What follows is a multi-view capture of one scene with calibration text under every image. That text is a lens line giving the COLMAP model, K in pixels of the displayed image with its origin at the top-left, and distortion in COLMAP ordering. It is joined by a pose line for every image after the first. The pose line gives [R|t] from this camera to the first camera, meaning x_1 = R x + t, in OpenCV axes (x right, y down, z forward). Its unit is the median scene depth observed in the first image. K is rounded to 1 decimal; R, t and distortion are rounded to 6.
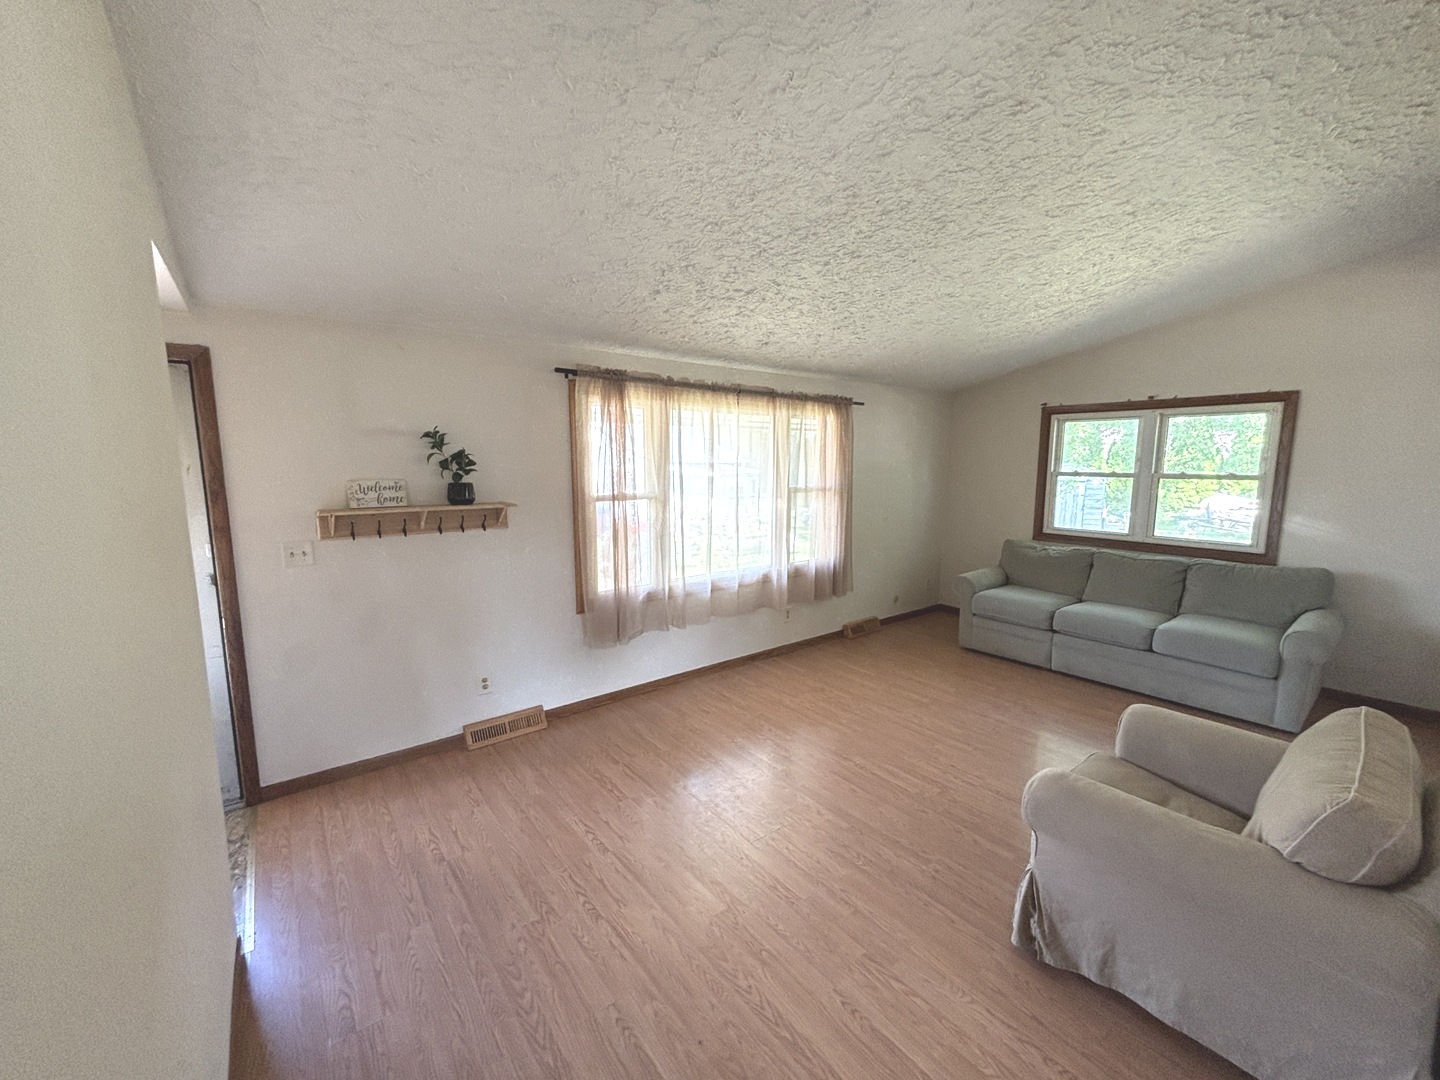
lens RADIAL K [[581.1, 0, 716.9], [0, 581.1, 535.5], [0, 0, 1]] dist [0.001759, 0.000268]
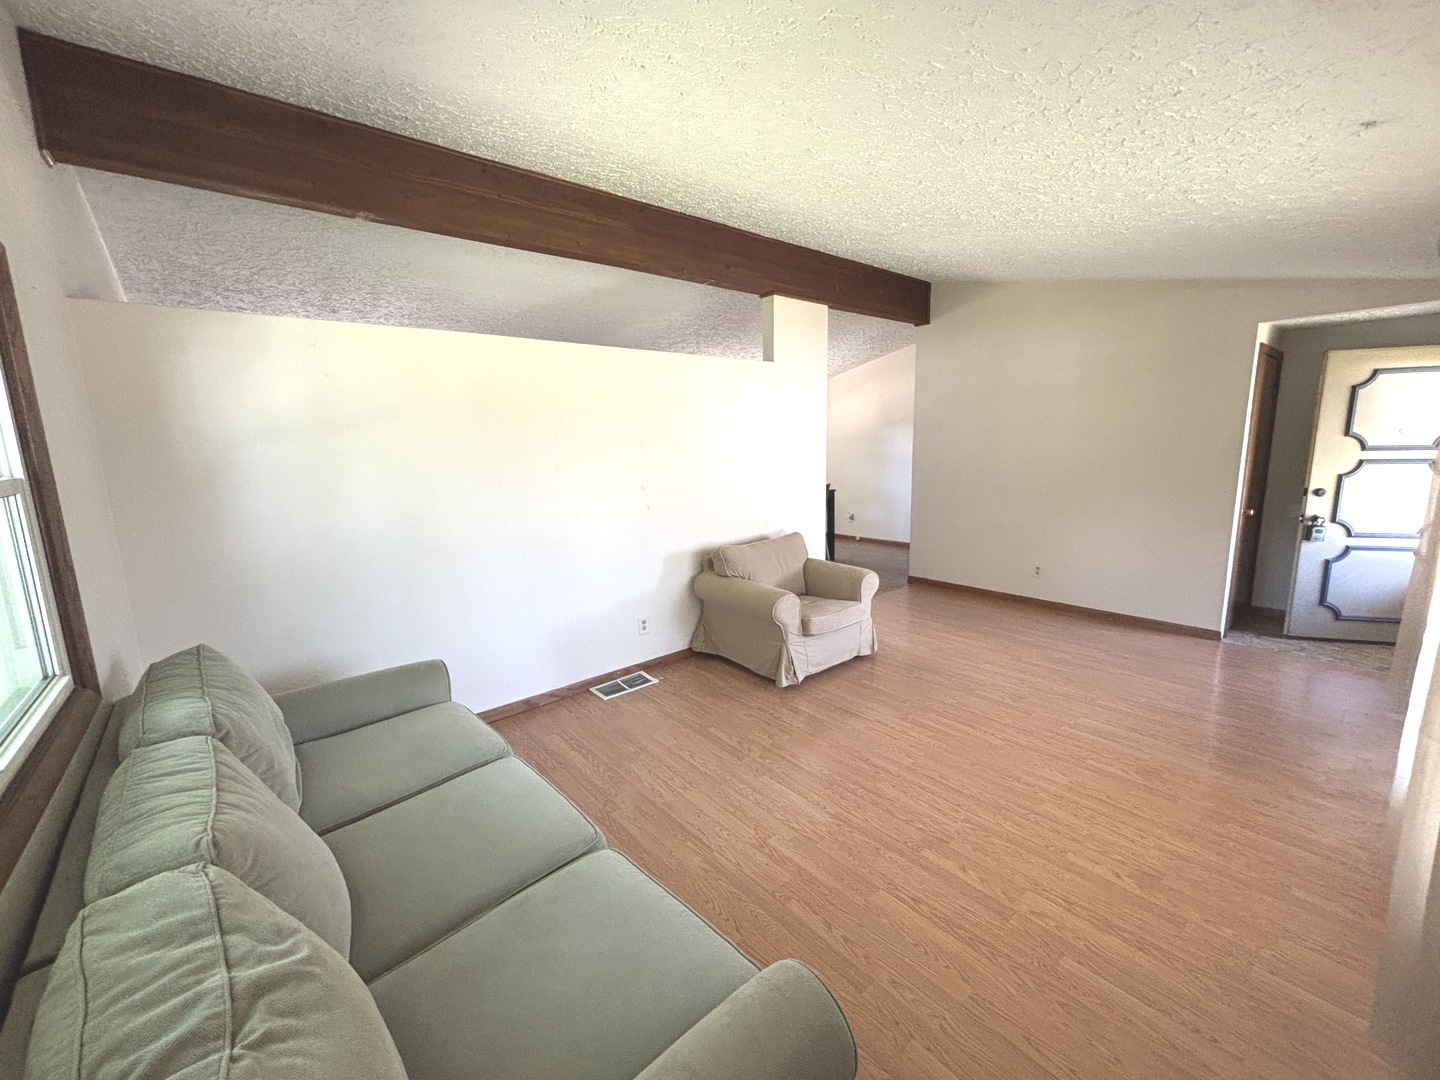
lens RADIAL K [[581.1, 0, 716.9], [0, 581.1, 535.5], [0, 0, 1]] dist [0.001759, 0.000268]
pose [[-0.998879, 0.030663, -0.036066, 0.646127], [0.019162, 0.958561, 0.284242, -0.186229], [0.043287, 0.283233, -0.958074, 1.621513]]
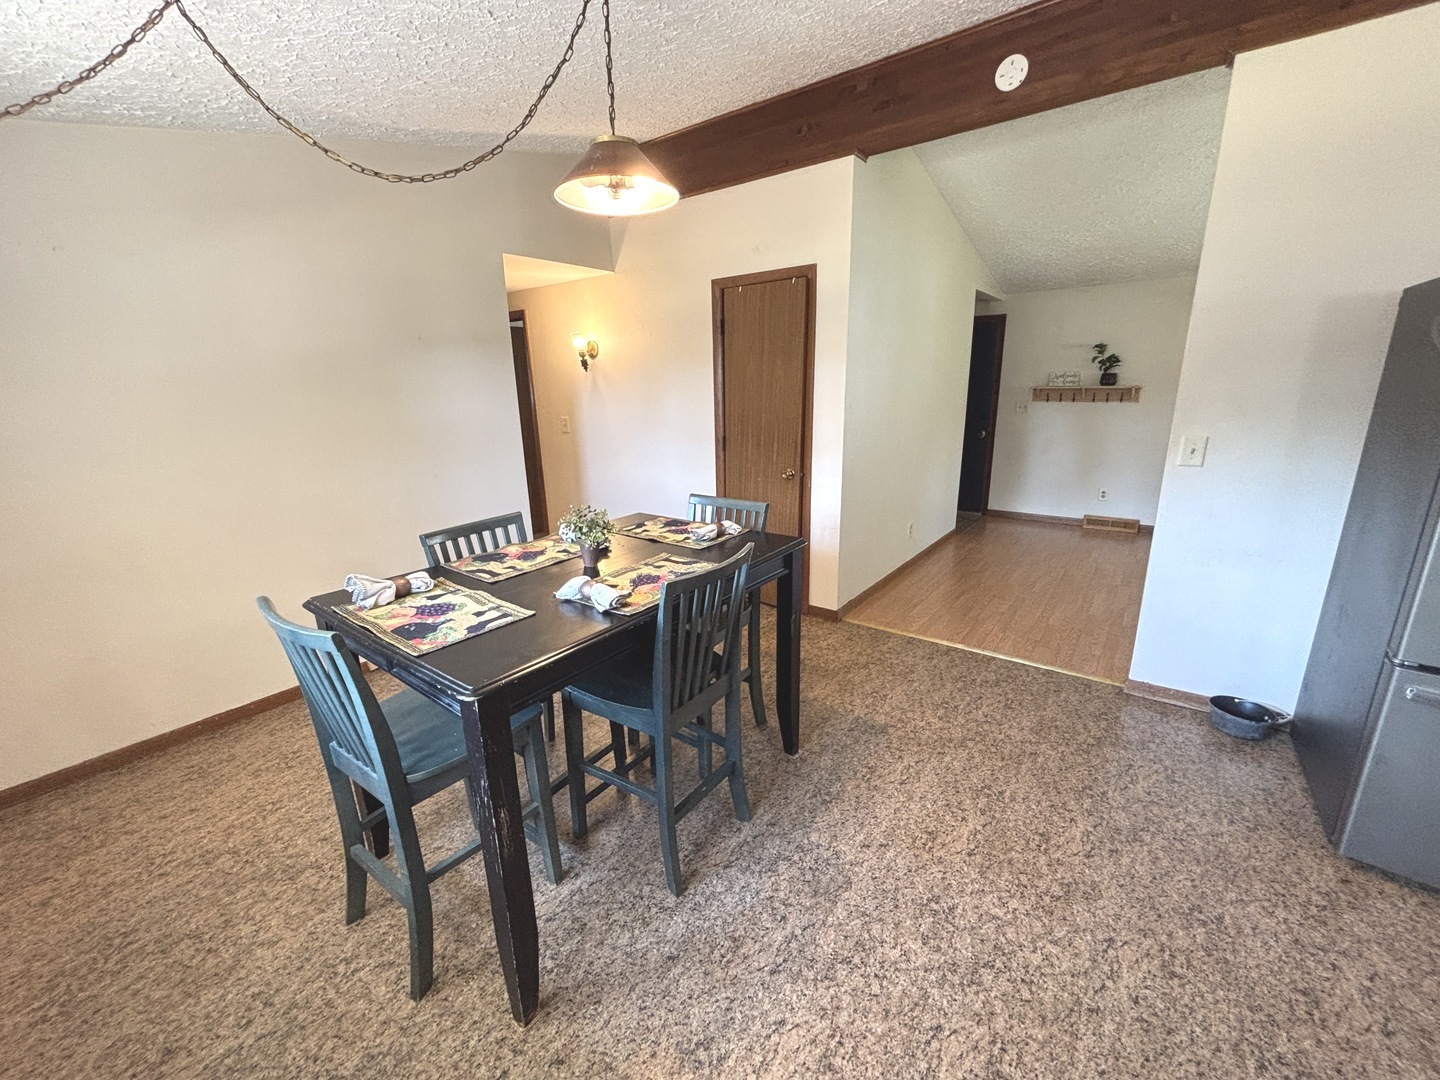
lens RADIAL K [[581.1, 0, 716.9], [0, 581.1, 535.5], [0, 0, 1]] dist [0.001759, 0.000268]
pose [[0.266563, 0.239570, -0.933569, 0.894862], [-0.104276, 0.970098, 0.219170, 0.110901], [0.958160, 0.038926, 0.283574, -0.553816]]
